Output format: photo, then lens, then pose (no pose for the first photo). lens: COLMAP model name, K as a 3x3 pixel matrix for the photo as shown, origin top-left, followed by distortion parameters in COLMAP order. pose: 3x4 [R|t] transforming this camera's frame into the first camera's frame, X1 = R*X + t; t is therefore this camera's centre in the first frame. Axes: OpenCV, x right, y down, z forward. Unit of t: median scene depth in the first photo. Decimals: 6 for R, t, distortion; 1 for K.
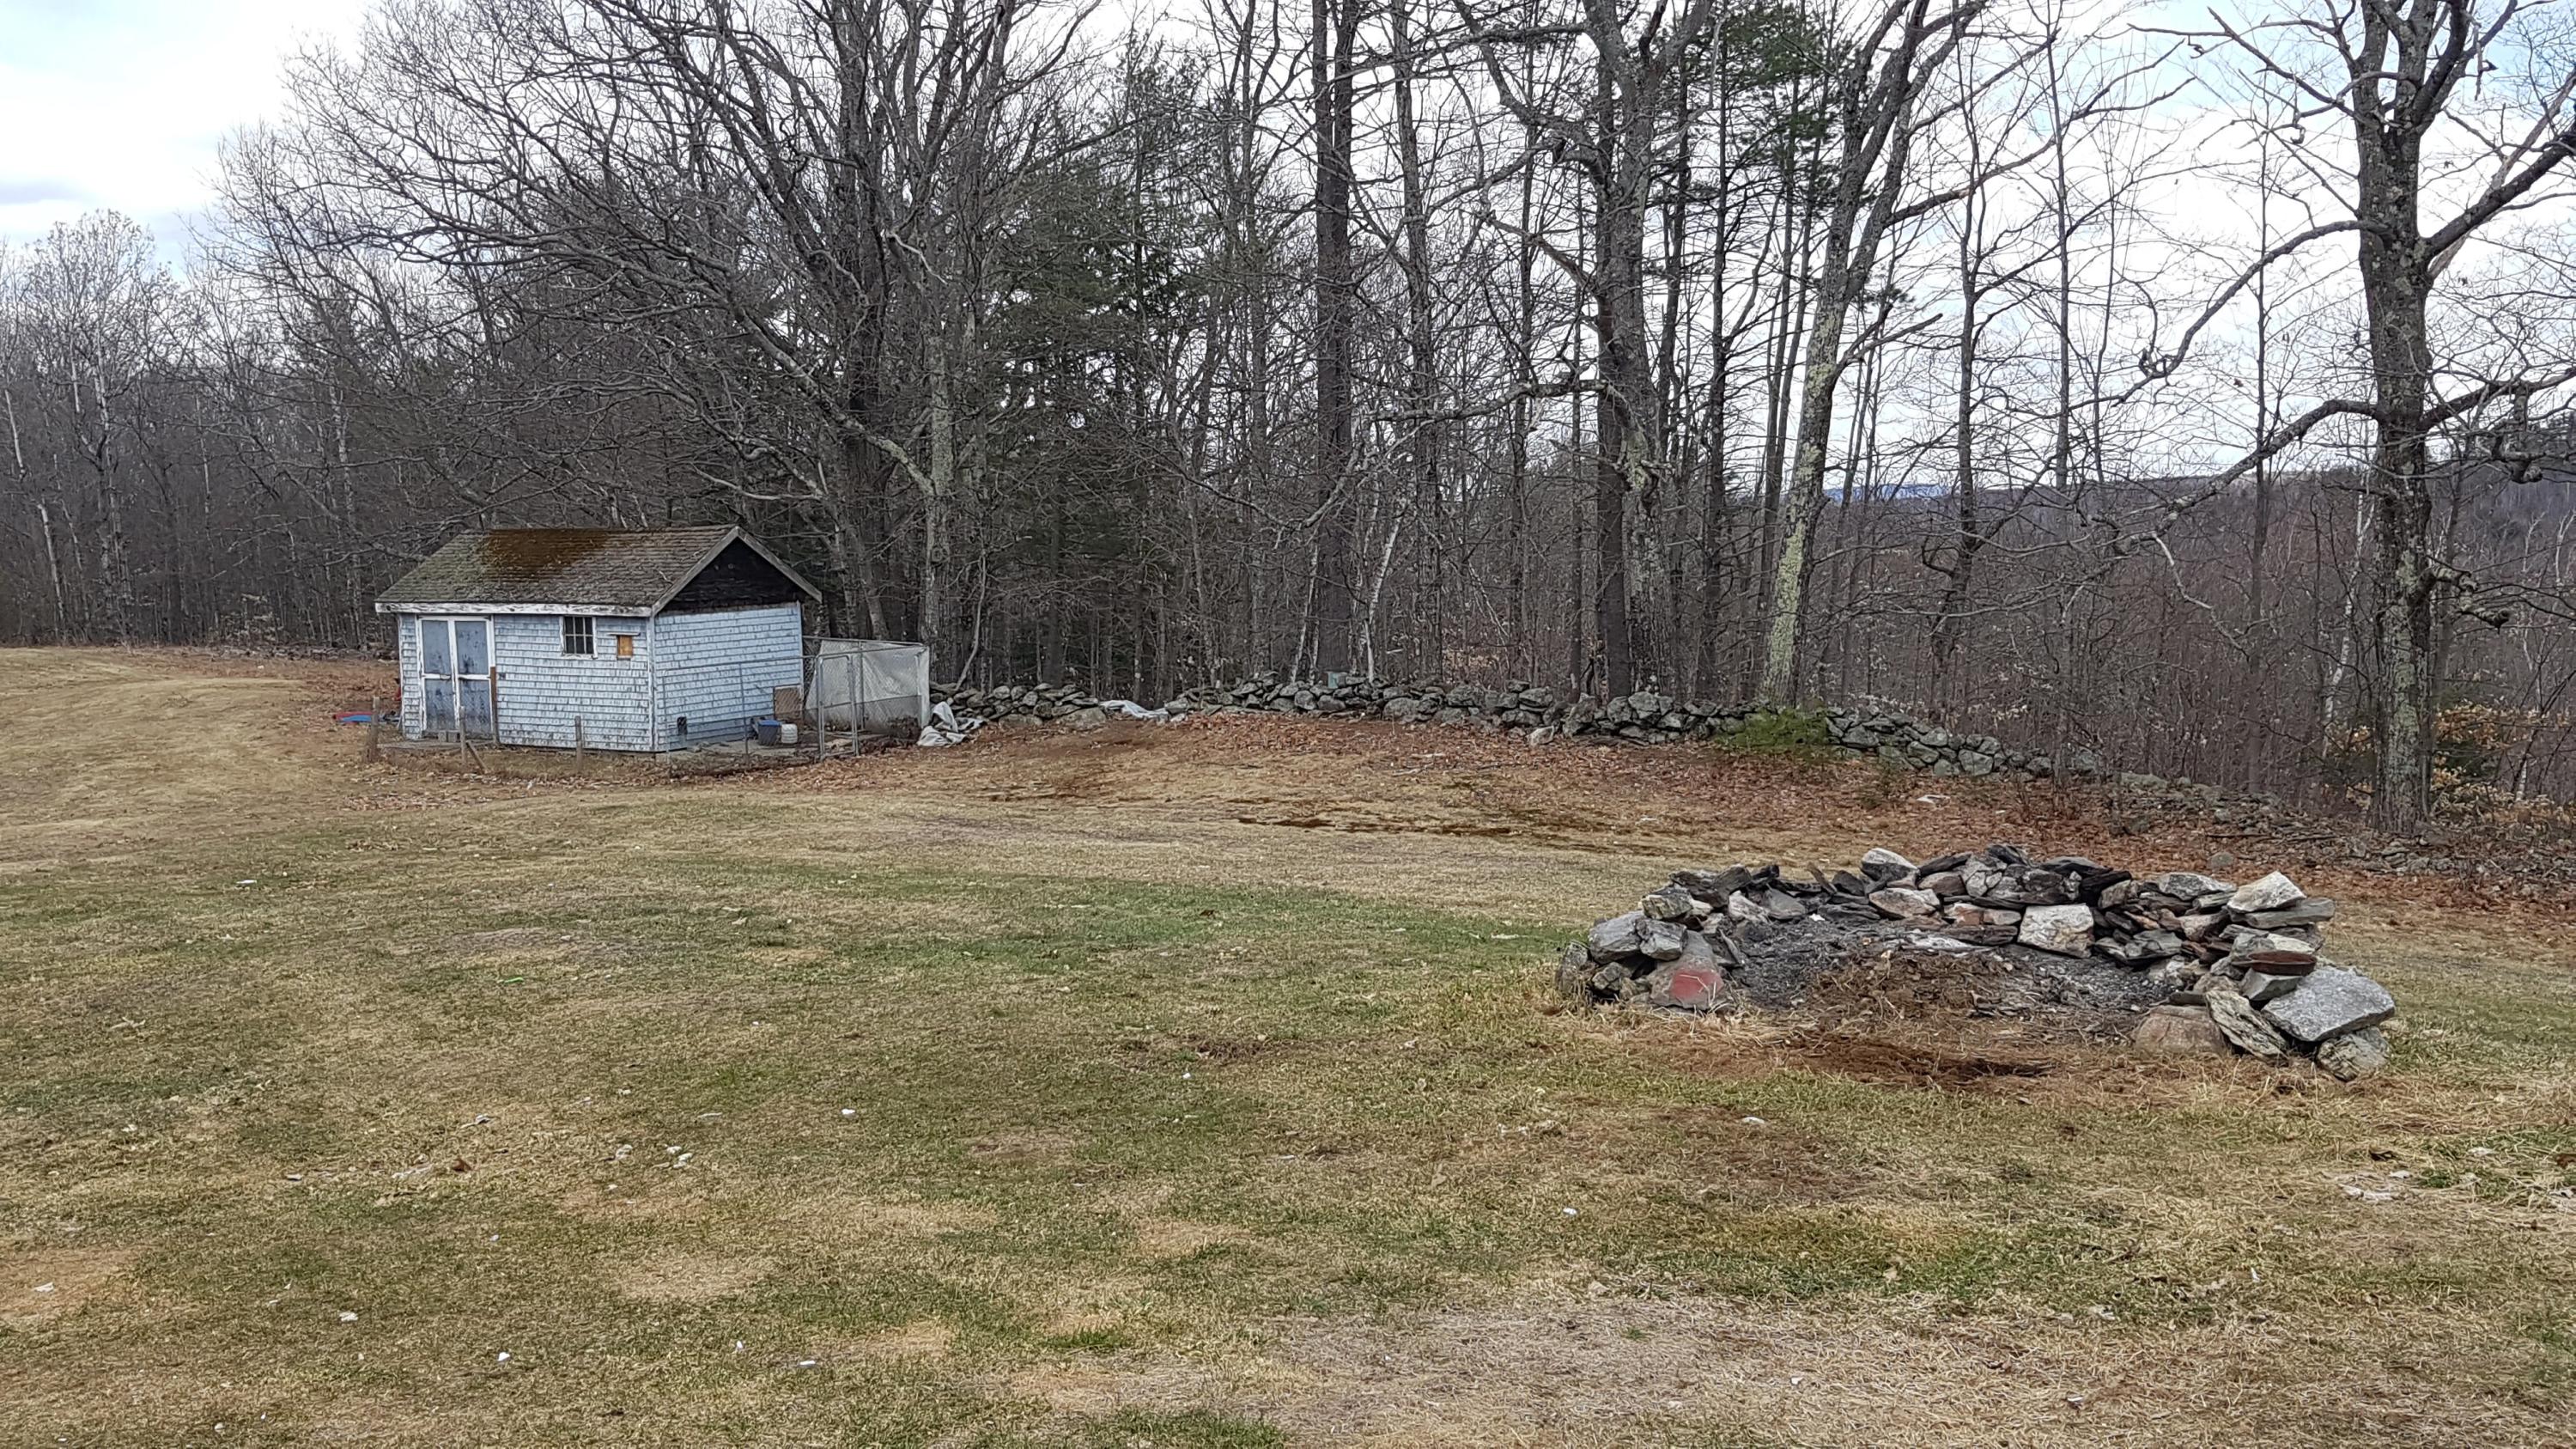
lens RADIAL K [[2461.8, 0, 1288.0], [0, 2461.8, 724.5], [0, 0, 1]] dist [0.098789, -0.245226]
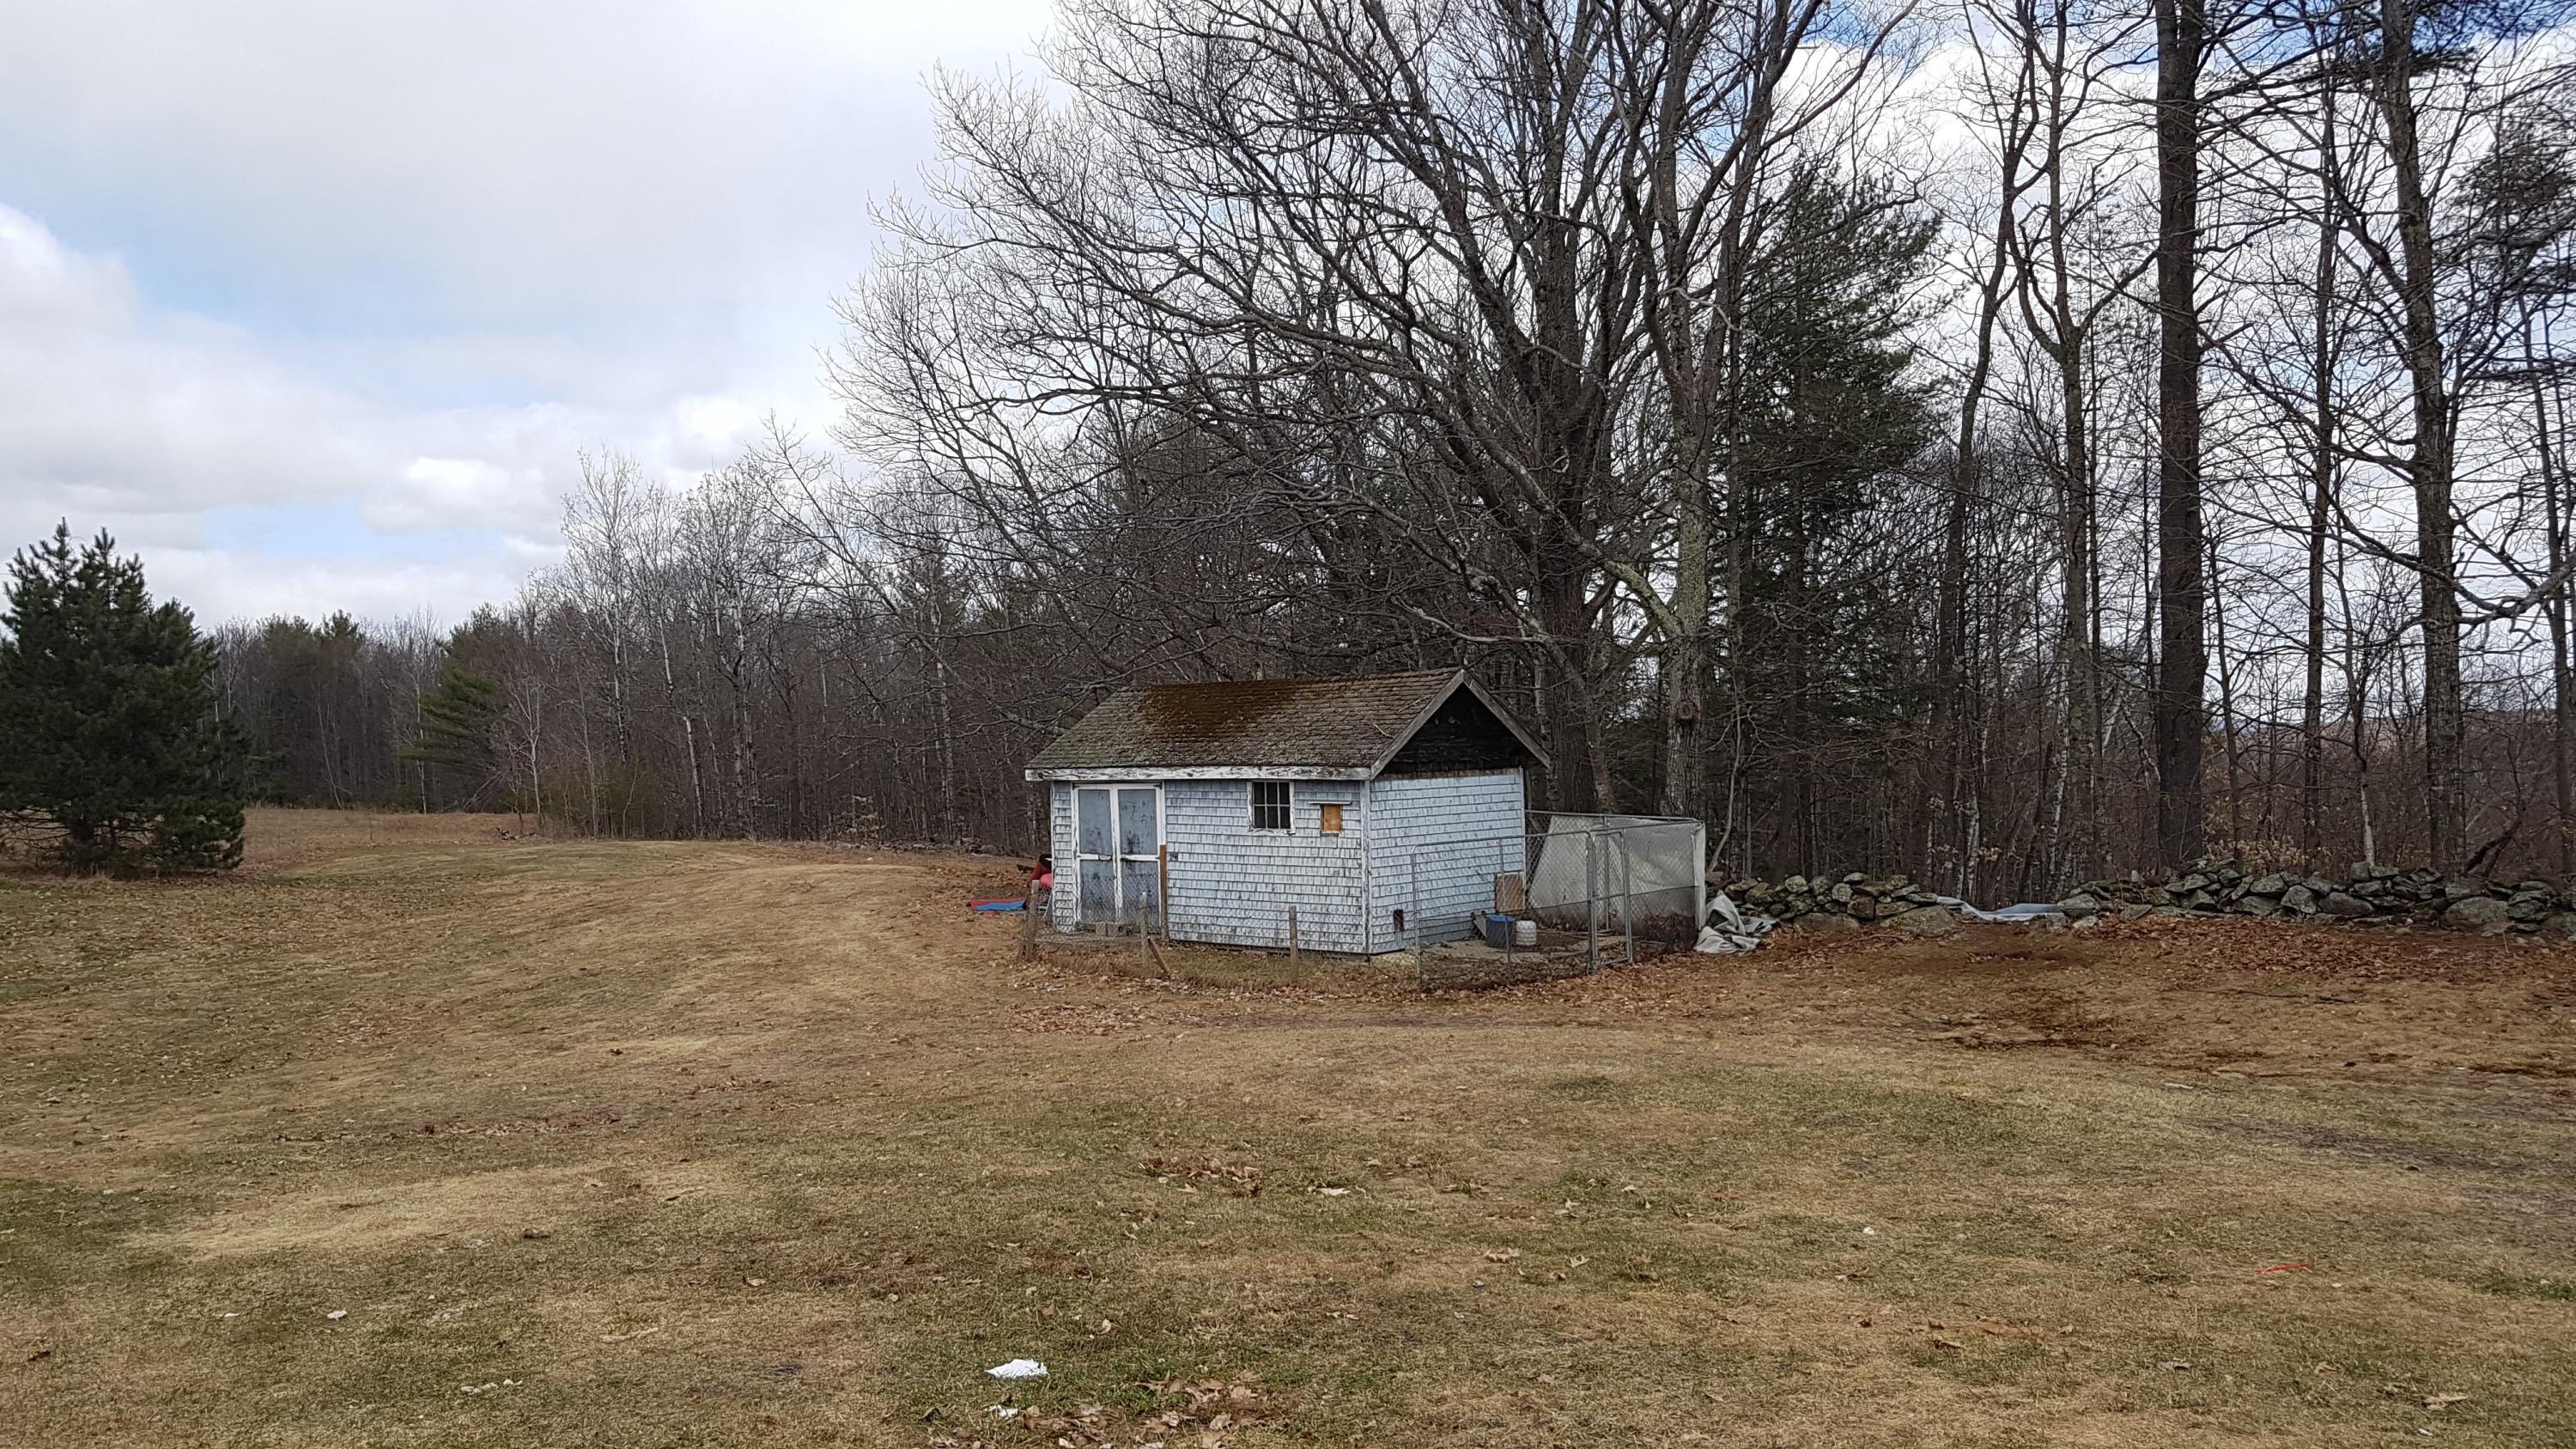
lens RADIAL K [[2374.2, 0, 1288.0], [0, 2374.2, 724.5], [0, 0, 1]] dist [0.172815, -0.503002]
pose [[0.976499, -0.003494, -0.215494, -0.111871], [-0.014337, 0.996601, -0.081122, 0.000168], [0.215045, 0.082305, 0.973130, 0.243227]]
